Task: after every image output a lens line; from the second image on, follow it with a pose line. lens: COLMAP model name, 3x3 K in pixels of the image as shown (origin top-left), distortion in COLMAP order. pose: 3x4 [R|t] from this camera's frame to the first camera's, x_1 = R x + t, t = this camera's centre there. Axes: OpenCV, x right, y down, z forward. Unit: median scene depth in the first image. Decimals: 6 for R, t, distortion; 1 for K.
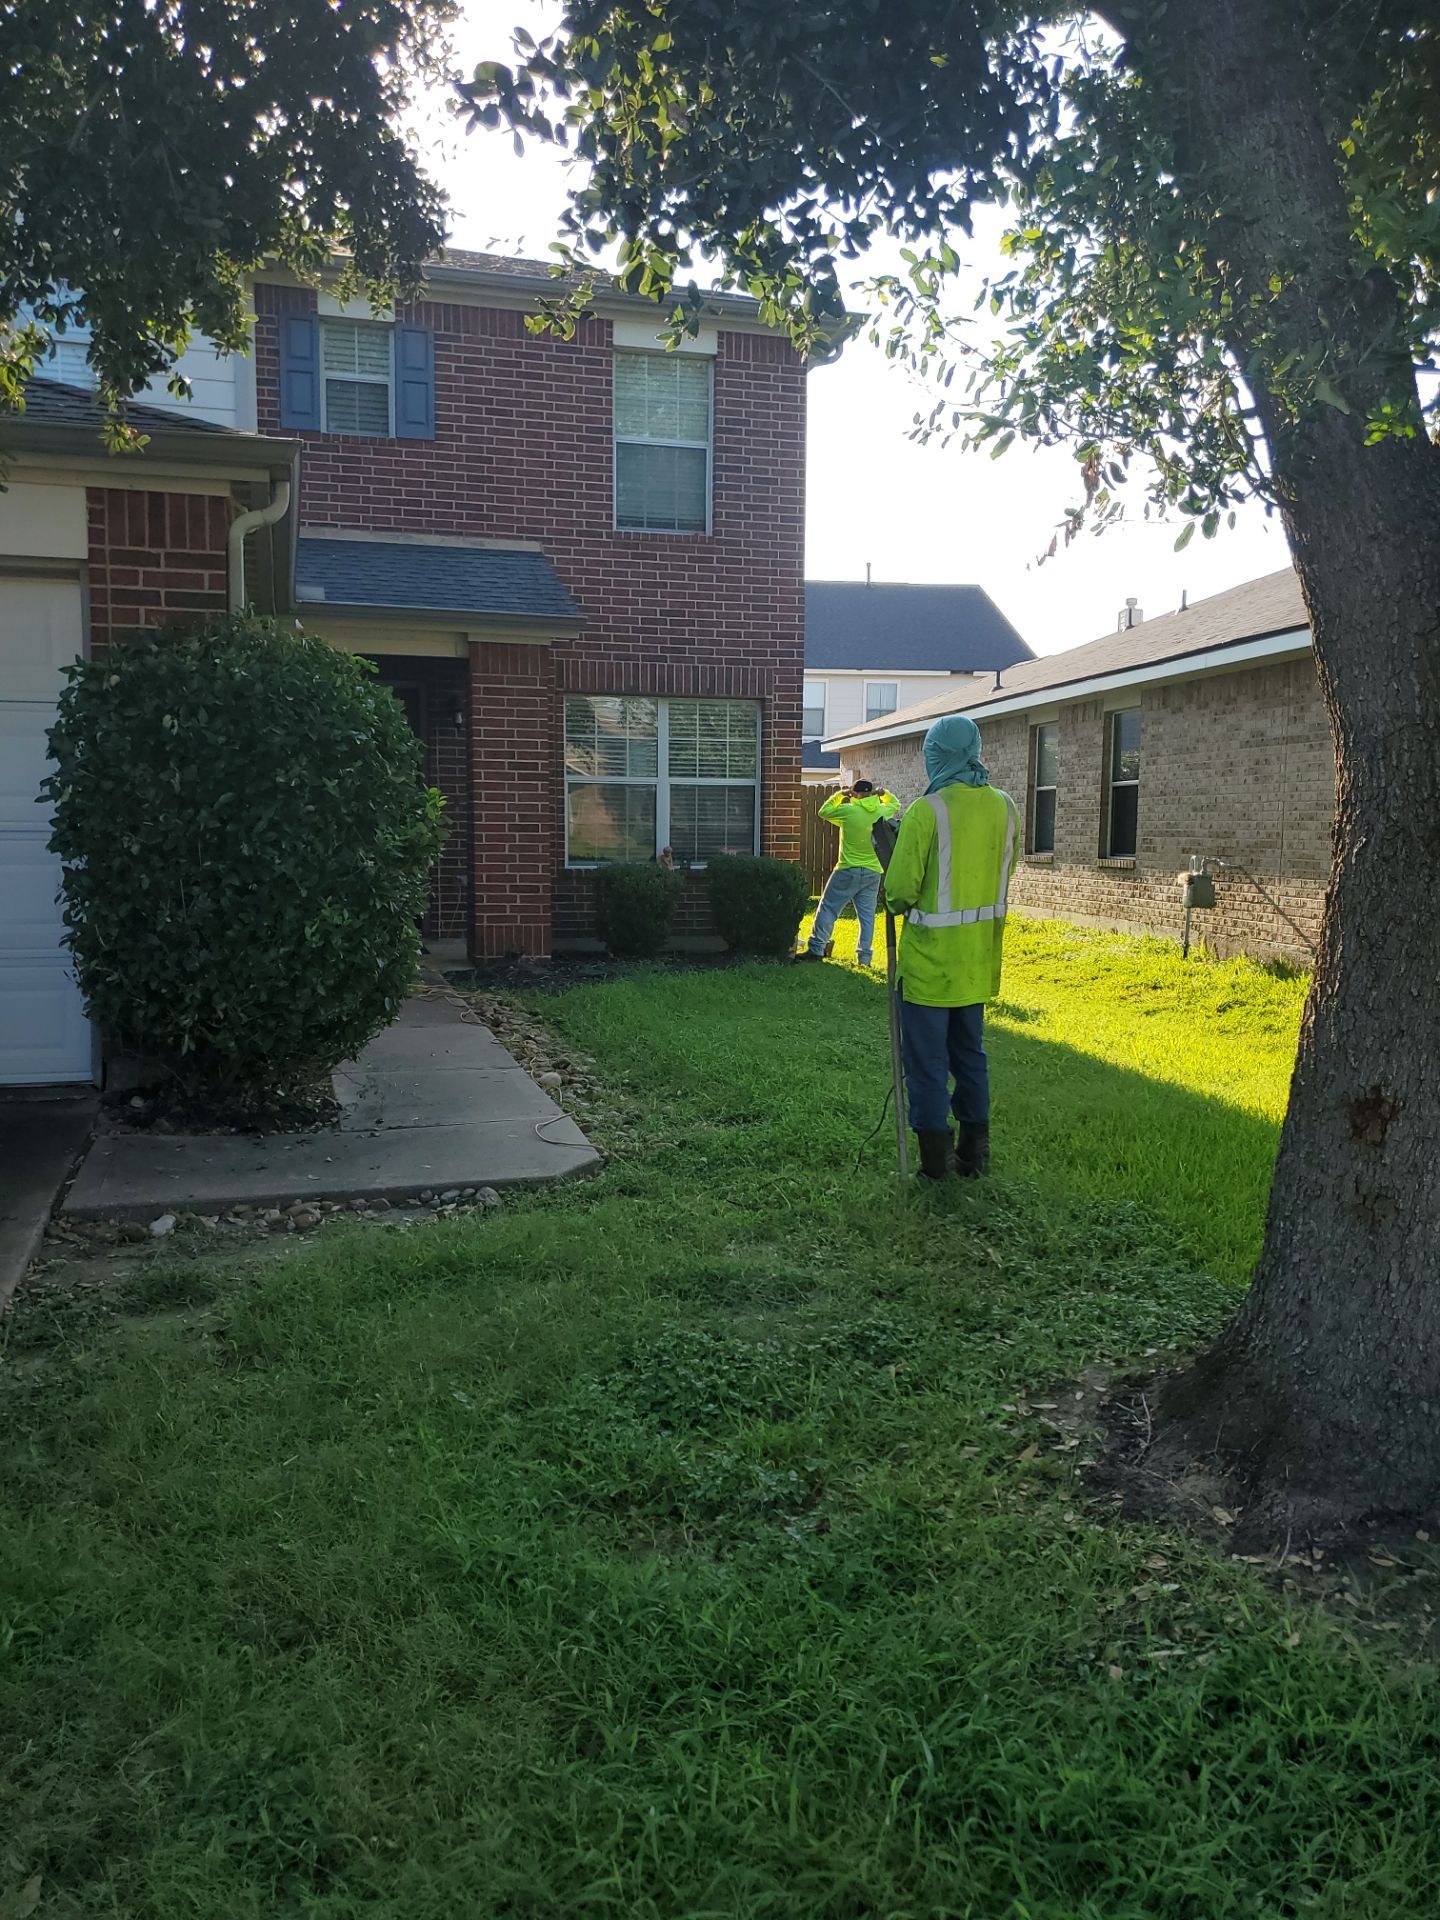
lens RADIAL K [[1436.6, 0, 719.2], [0, 1436.6, 937.7], [0, 0, 1]] dist [0.017159, -0.041670]
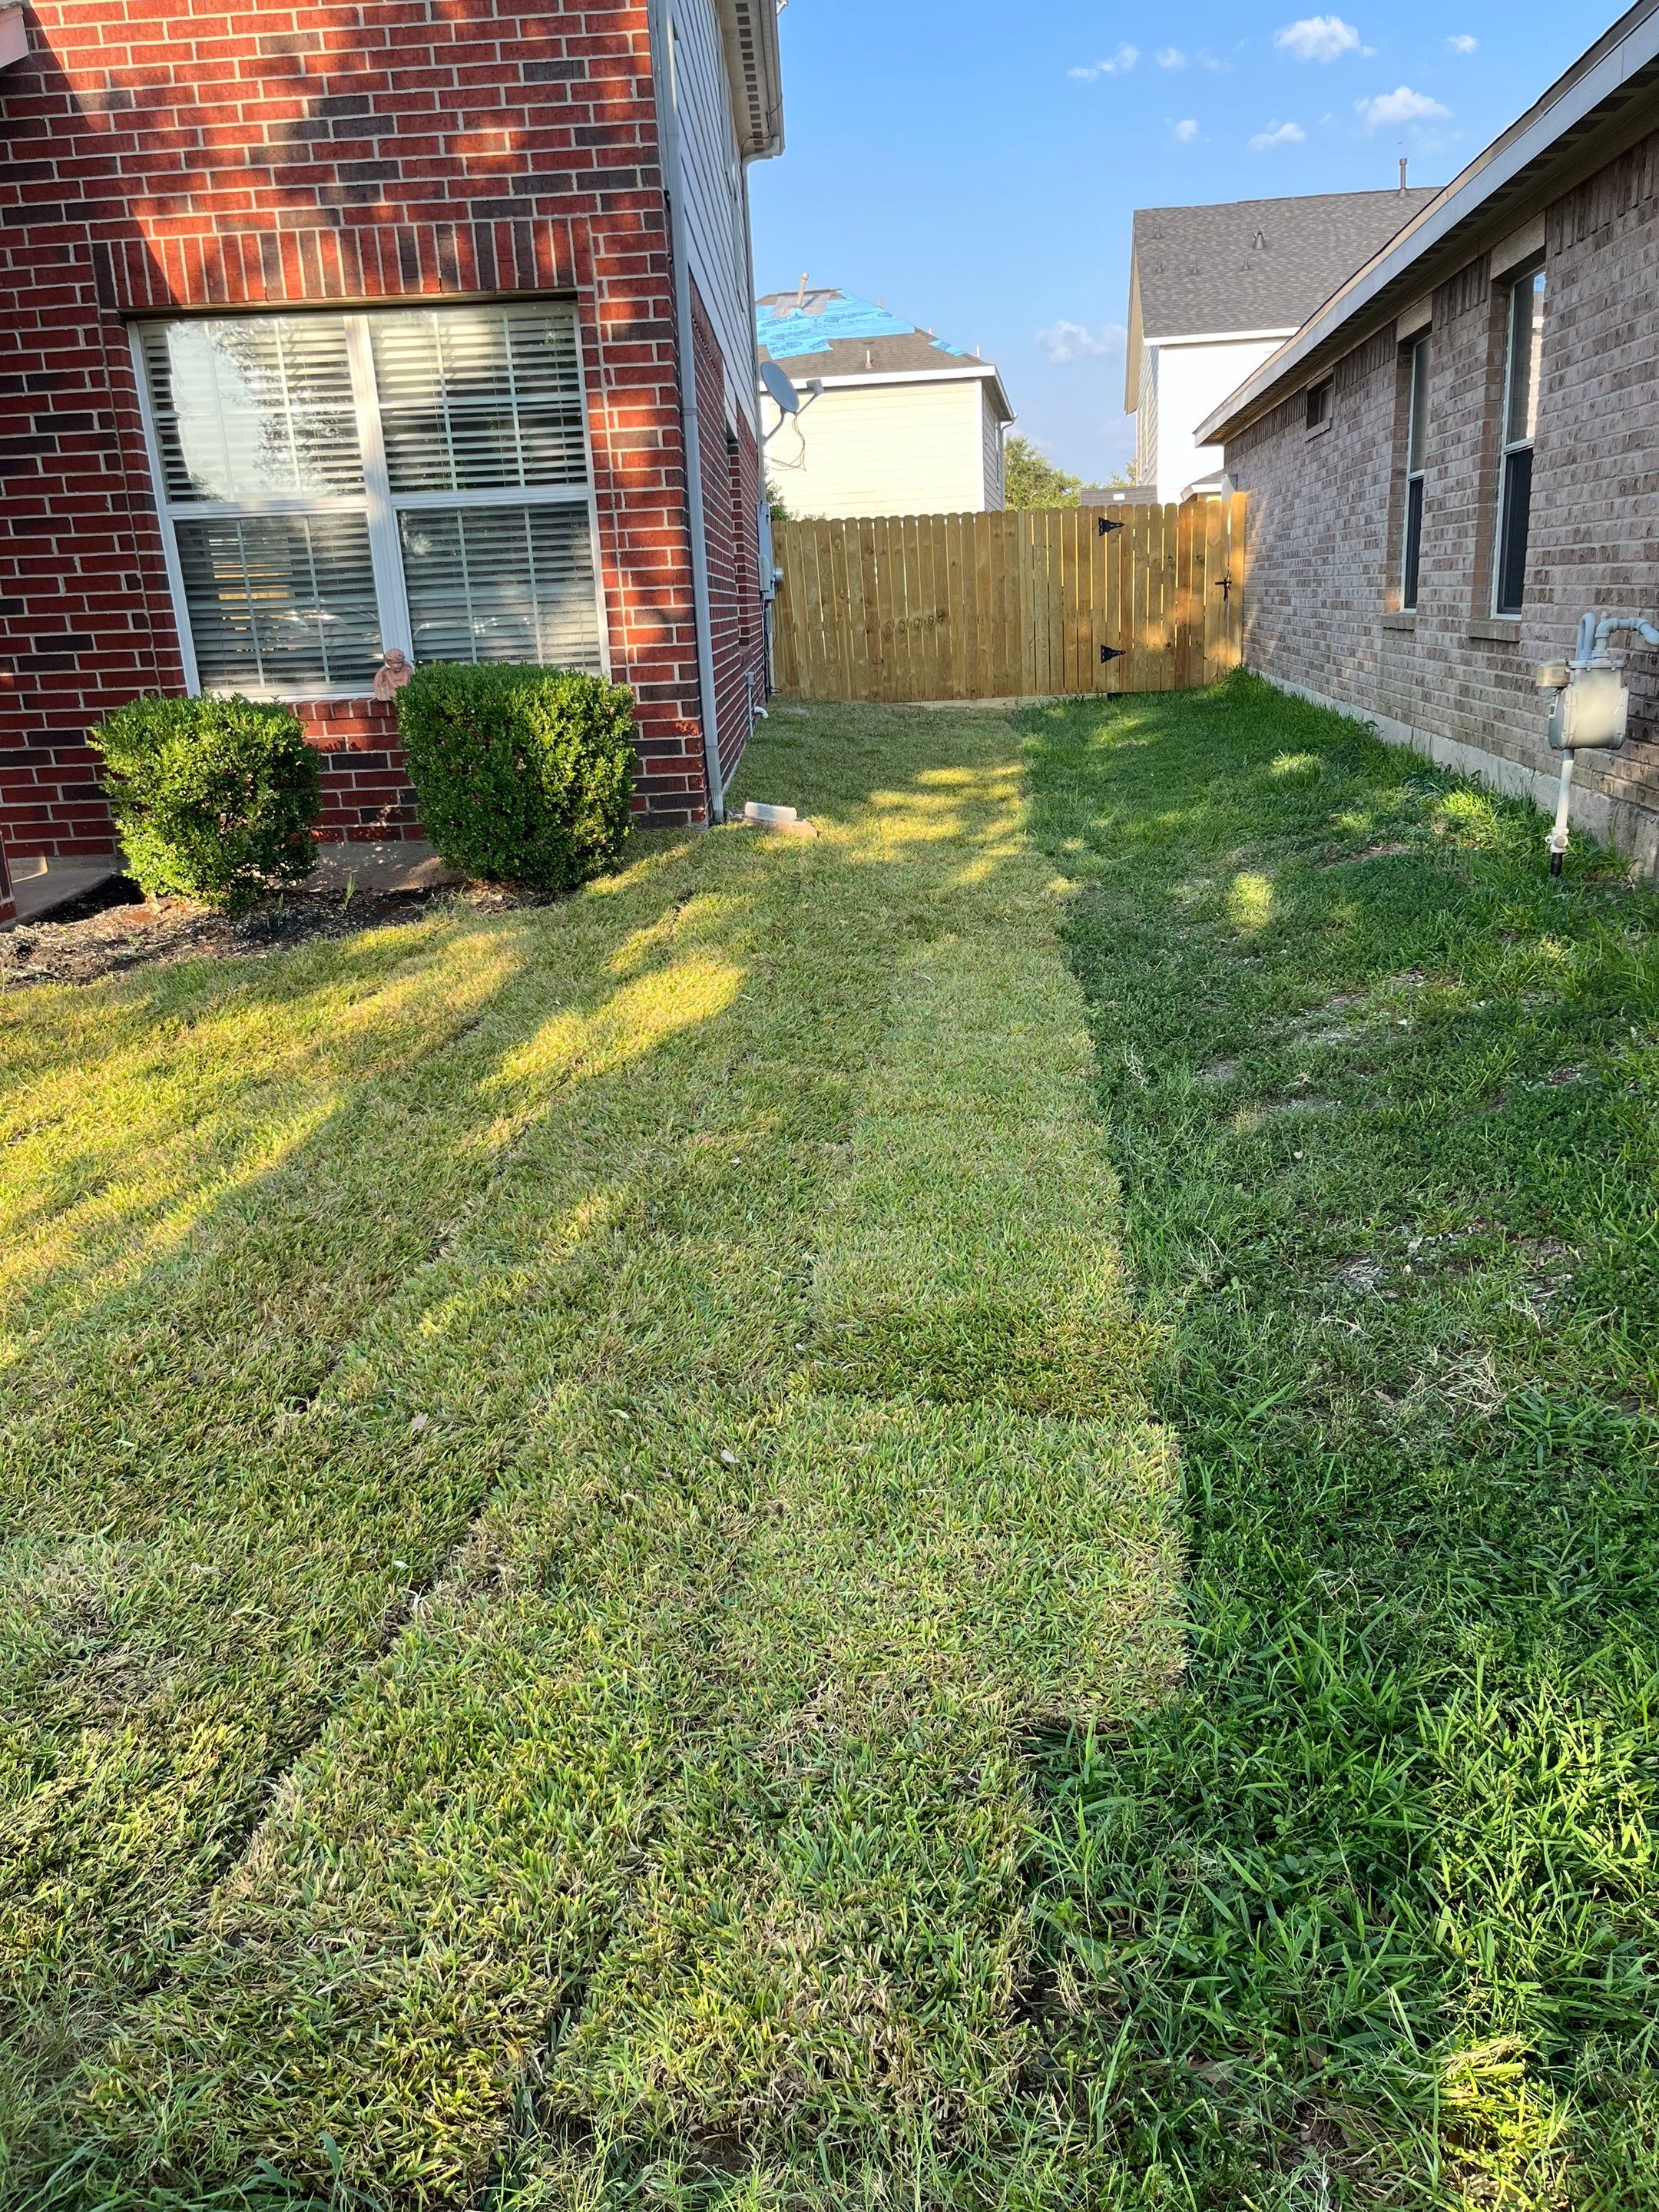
lens RADIAL K [[1655.1, 0, 828.5], [0, 1655.1, 1080.3], [0, 0, 1]] dist [0.017159, -0.041670]
pose [[0.964168, 0.024452, -0.264162, 0.251499], [0.031195, 0.978386, 0.204423, -0.030664], [0.263451, -0.205338, 0.942566, 0.491398]]
